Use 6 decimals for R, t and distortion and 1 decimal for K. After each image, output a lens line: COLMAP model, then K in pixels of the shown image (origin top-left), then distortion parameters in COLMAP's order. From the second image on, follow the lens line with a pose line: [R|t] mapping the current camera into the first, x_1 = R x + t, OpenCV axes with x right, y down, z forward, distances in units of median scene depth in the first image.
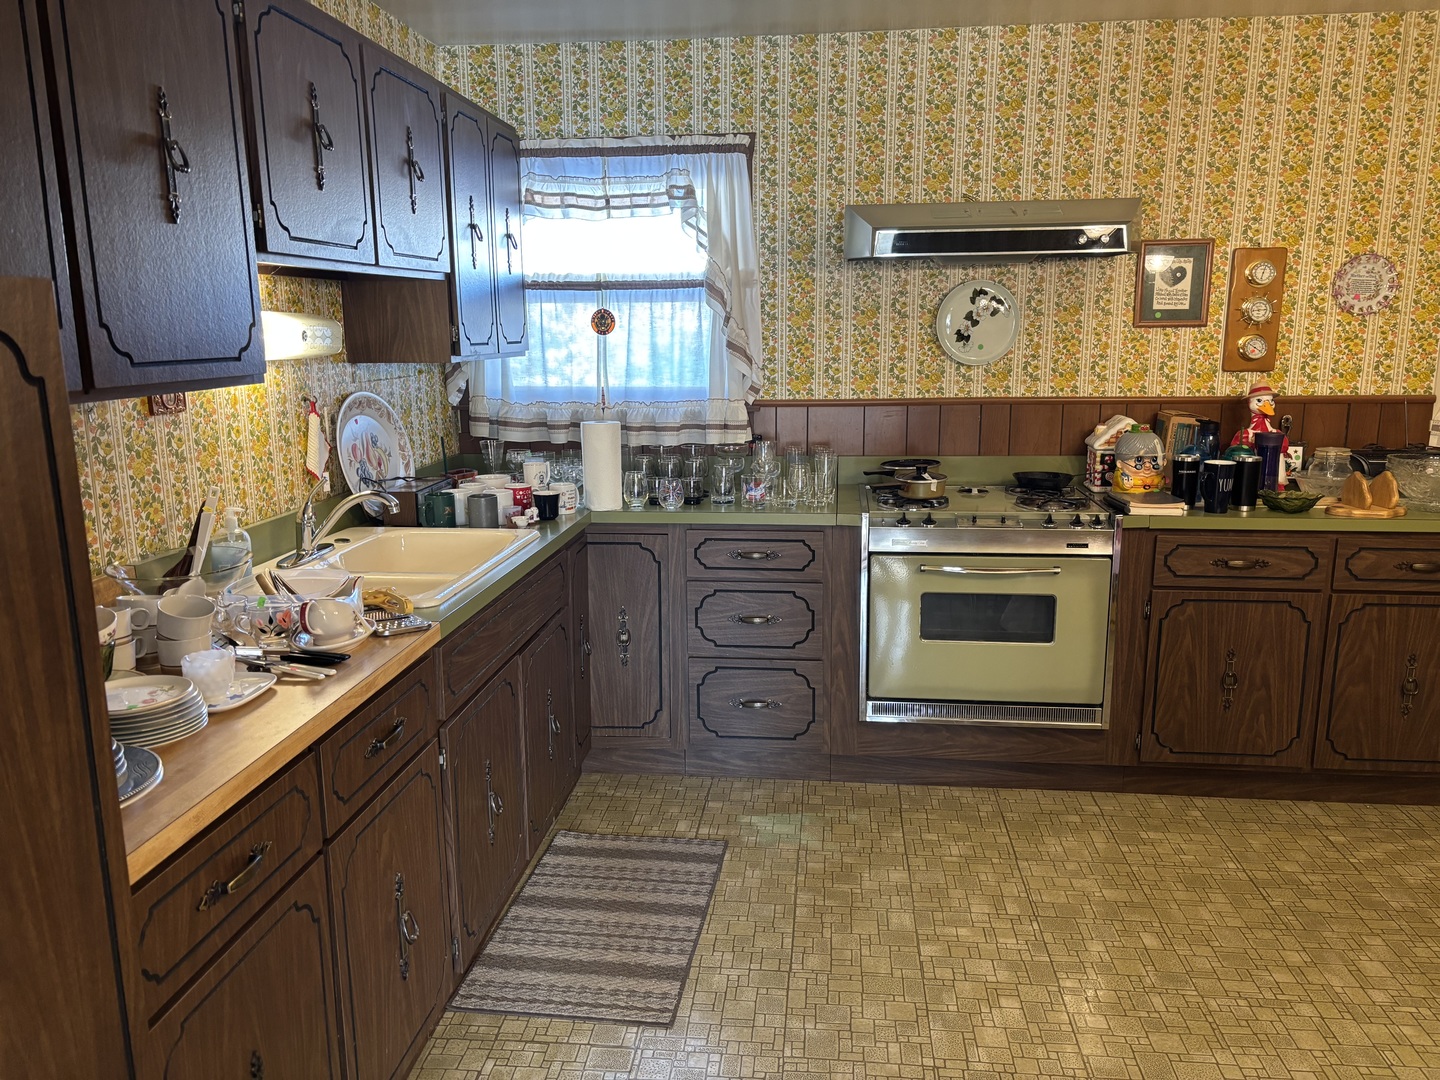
lens RADIAL K [[1078.4, 0, 710.8], [0, 1078.4, 542.6], [0, 0, 1]] dist [-0.009050, -0.004547]
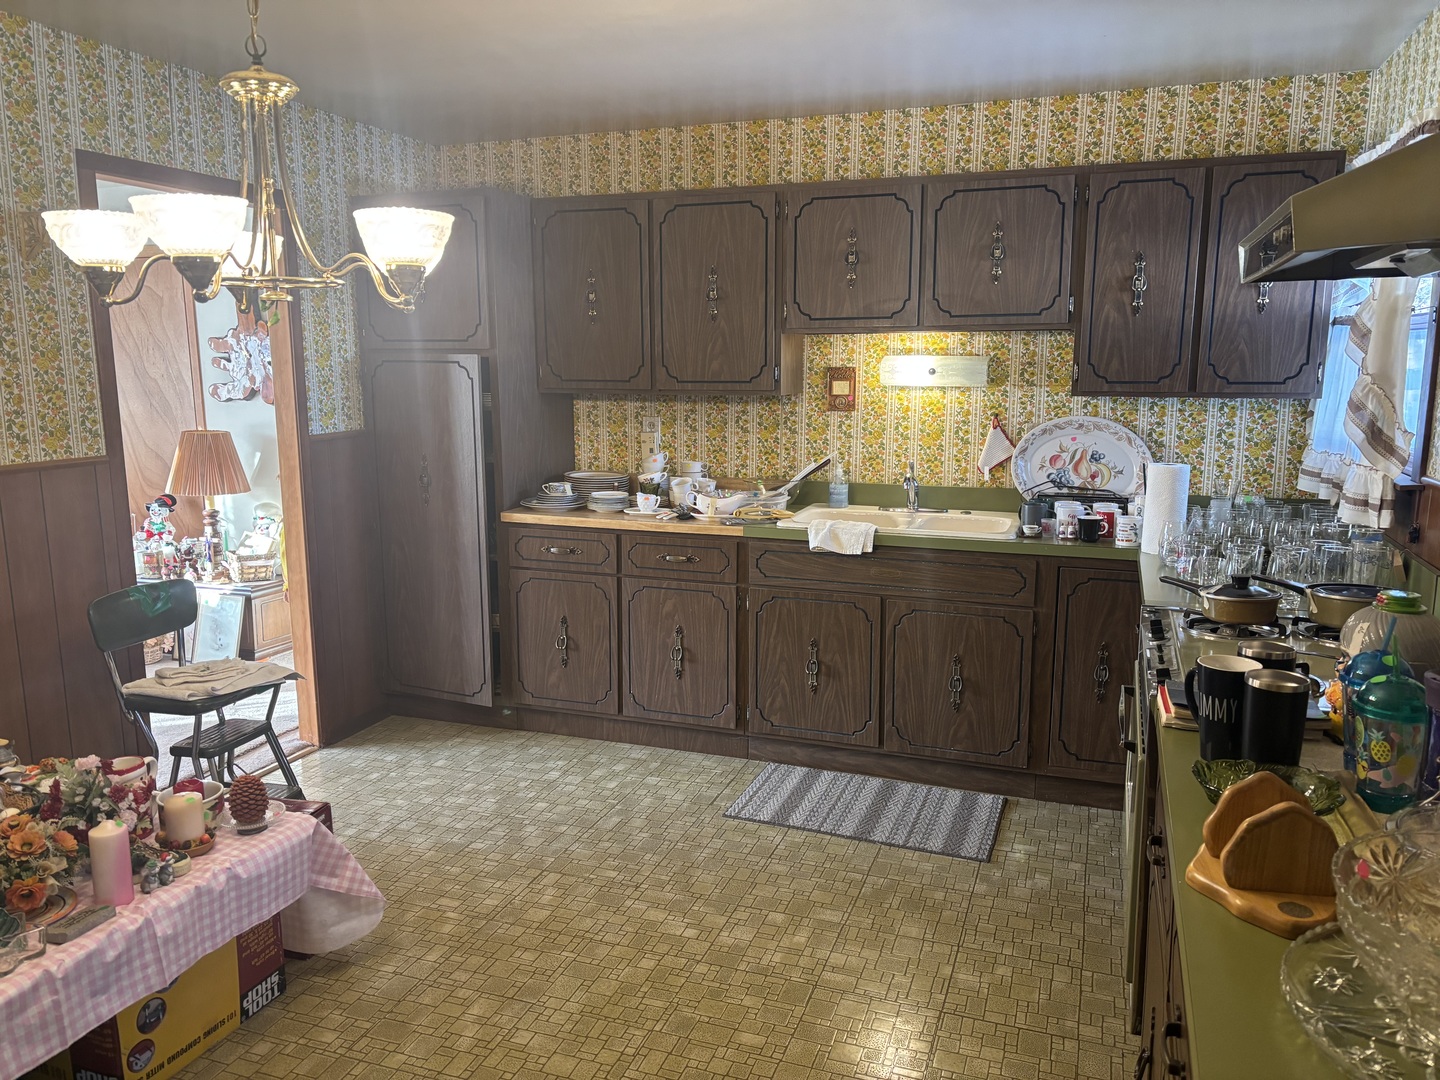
lens RADIAL K [[1078.4, 0, 714.1], [0, 1078.4, 540.0], [0, 0, 1]] dist [-0.009050, -0.004547]
pose [[-0.221370, 0.178921, -0.958636, 1.224796], [-0.183205, 0.957892, 0.221088, -0.245300], [0.957826, 0.224569, -0.179270, 1.030574]]
